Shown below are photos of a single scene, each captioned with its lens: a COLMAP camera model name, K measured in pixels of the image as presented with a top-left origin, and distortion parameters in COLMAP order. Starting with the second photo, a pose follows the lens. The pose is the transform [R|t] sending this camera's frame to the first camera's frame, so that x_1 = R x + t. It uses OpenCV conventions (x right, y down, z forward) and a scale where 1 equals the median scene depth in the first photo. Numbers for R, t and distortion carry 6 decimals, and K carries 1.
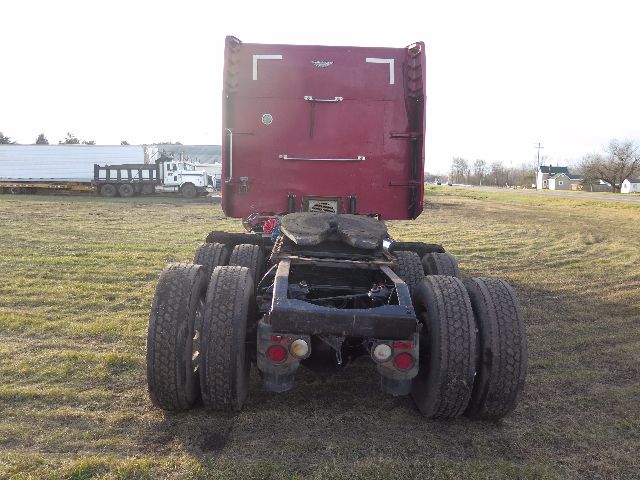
lens RADIAL K [[527.0, 0, 320.0], [0, 527.0, 240.0], [0, 0, 1]] dist [-0.003272, -0.003502]
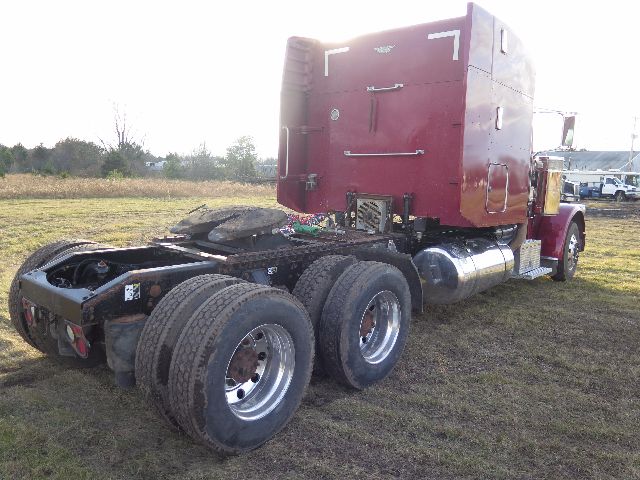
lens RADIAL K [[527.0, 0, 320.0], [0, 527.0, 240.0], [0, 0, 1]] dist [-0.003272, -0.003502]
pose [[0.749107, 0.078973, -0.657725, 0.542854], [-0.086994, 0.995998, 0.020509, -0.015029], [0.656712, 0.041855, 0.752979, 0.253577]]
